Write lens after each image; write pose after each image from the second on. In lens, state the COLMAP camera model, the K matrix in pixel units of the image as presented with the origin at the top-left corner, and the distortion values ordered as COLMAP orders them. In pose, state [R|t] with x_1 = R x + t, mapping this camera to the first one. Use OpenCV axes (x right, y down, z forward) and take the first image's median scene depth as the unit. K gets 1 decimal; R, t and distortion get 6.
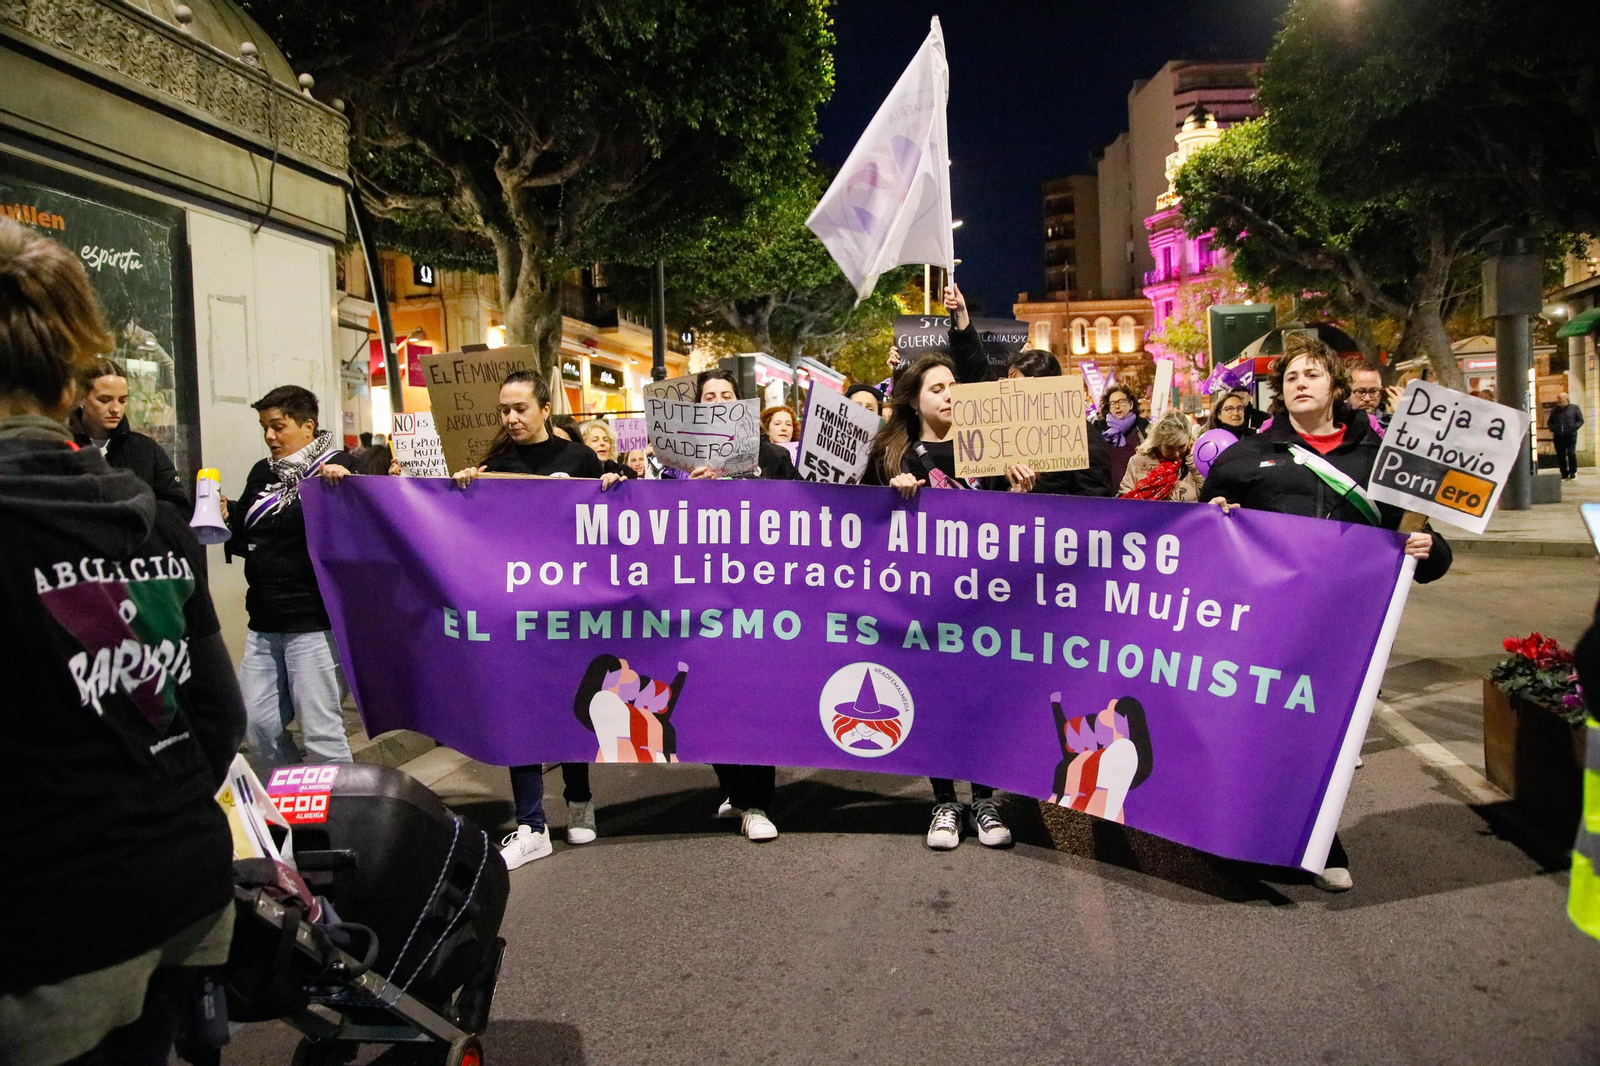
lens RADIAL K [[1280.1, 0, 790.6], [0, 1280.1, 527.9], [0, 0, 1]] dist [-0.075615, 0.155893]
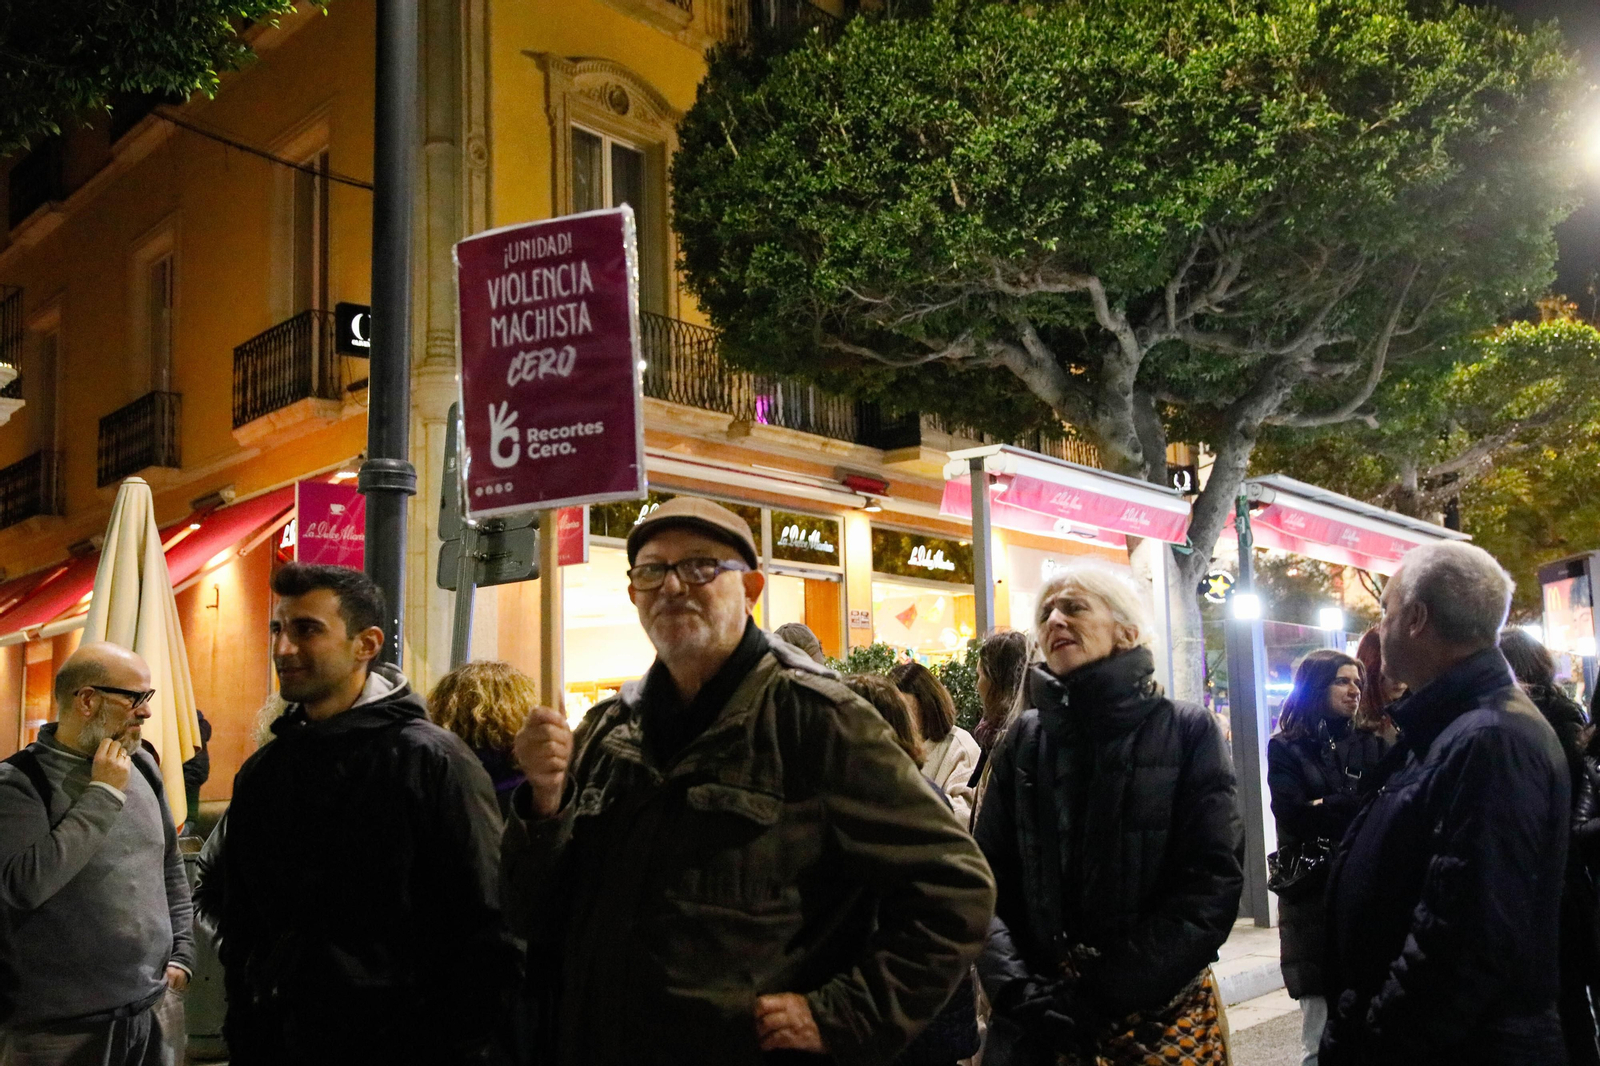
lens RADIAL K [[1766.6, 0, 821.6], [0, 1766.6, 533.6], [0, 0, 1]] dist [0.140720, 0.020724]
pose [[0.908566, -0.041694, -0.415656, 0.101827], [-0.021766, 0.988930, -0.146776, -0.031434], [0.417175, 0.142403, 0.897601, 0.422868]]
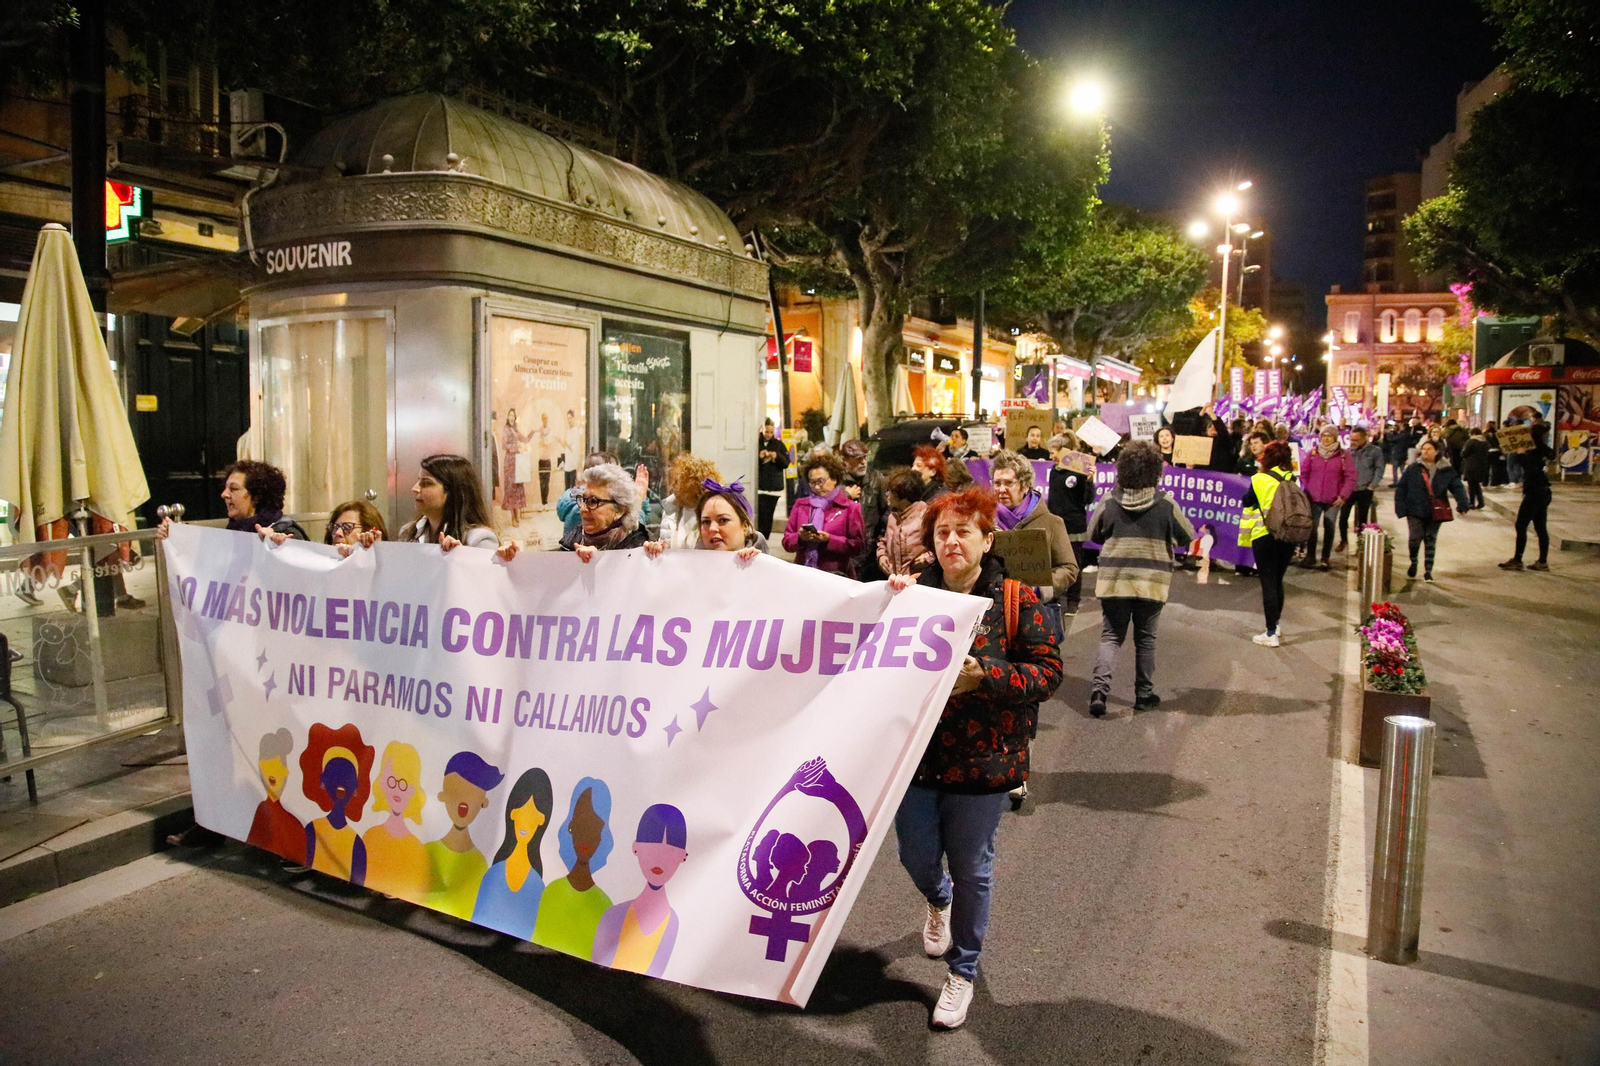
lens RADIAL K [[1113.5, 0, 792.5], [0, 1113.5, 528.3], [0, 0, 1]] dist [-0.124543, 0.097476]
pose [[0.958011, 0.063673, -0.279571, 0.028019], [-0.050553, 0.997266, 0.053898, -0.008484], [0.282239, -0.037502, 0.958611, -0.099417]]
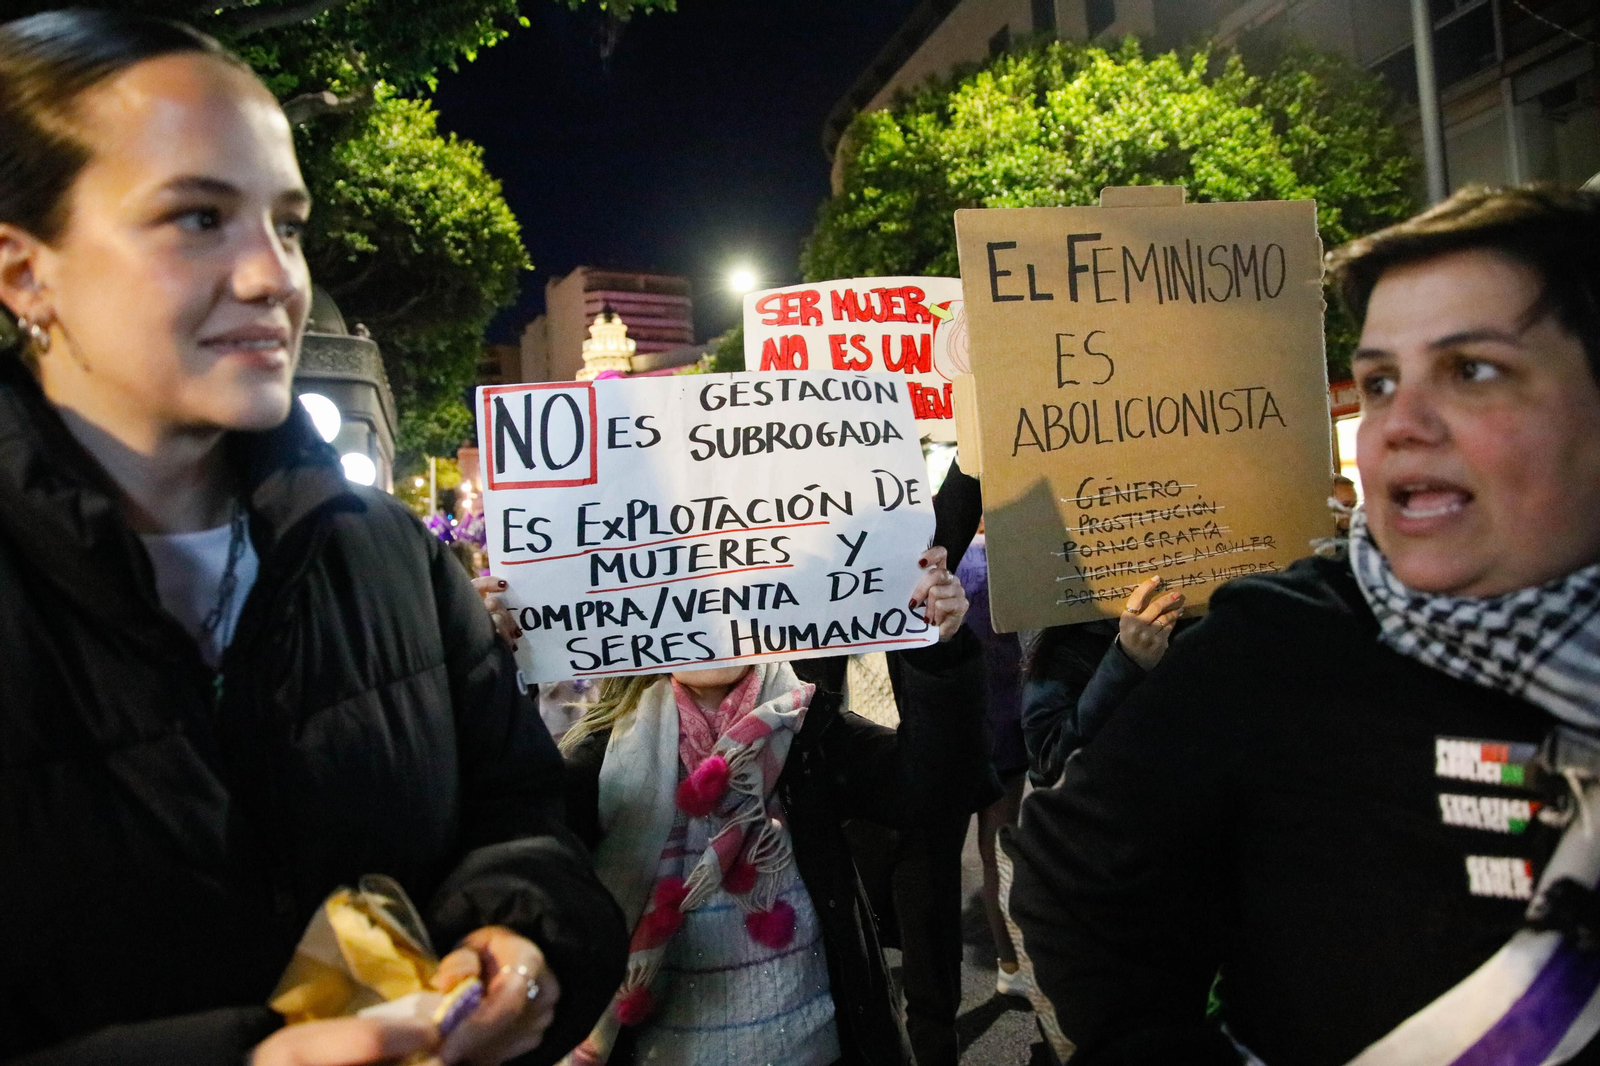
lens RADIAL K [[1113.5, 0, 792.5], [0, 1113.5, 528.3], [0, 0, 1]] dist [-0.124543, 0.097476]
pose [[0.881266, 0.001101, 0.472619, -0.134588], [0.045100, 0.995238, -0.086414, 0.015677], [-0.470464, 0.097469, 0.877020, -0.207986]]
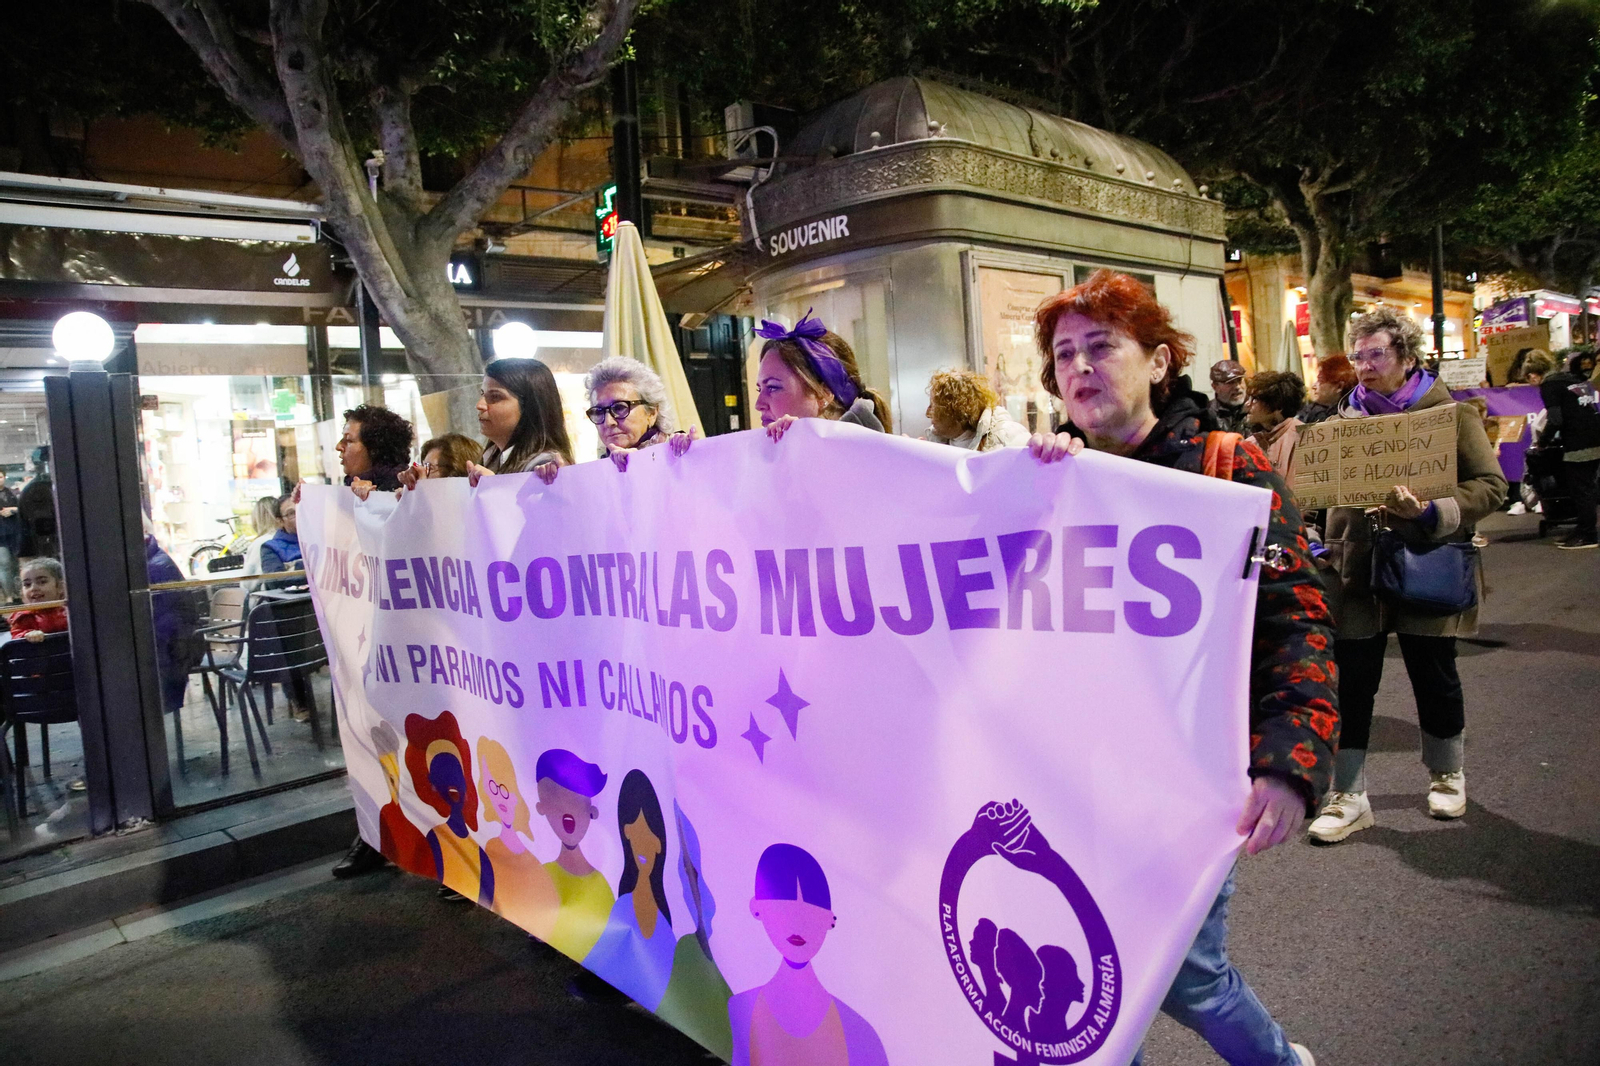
lens RADIAL K [[1113.5, 0, 792.5], [0, 1113.5, 528.3], [0, 0, 1]] dist [-0.124543, 0.097476]
pose [[0.796167, 0.013912, -0.604917, 0.018133], [0.022073, 0.998402, 0.052014, 0.006640], [0.604674, -0.054764, 0.794588, -0.118631]]
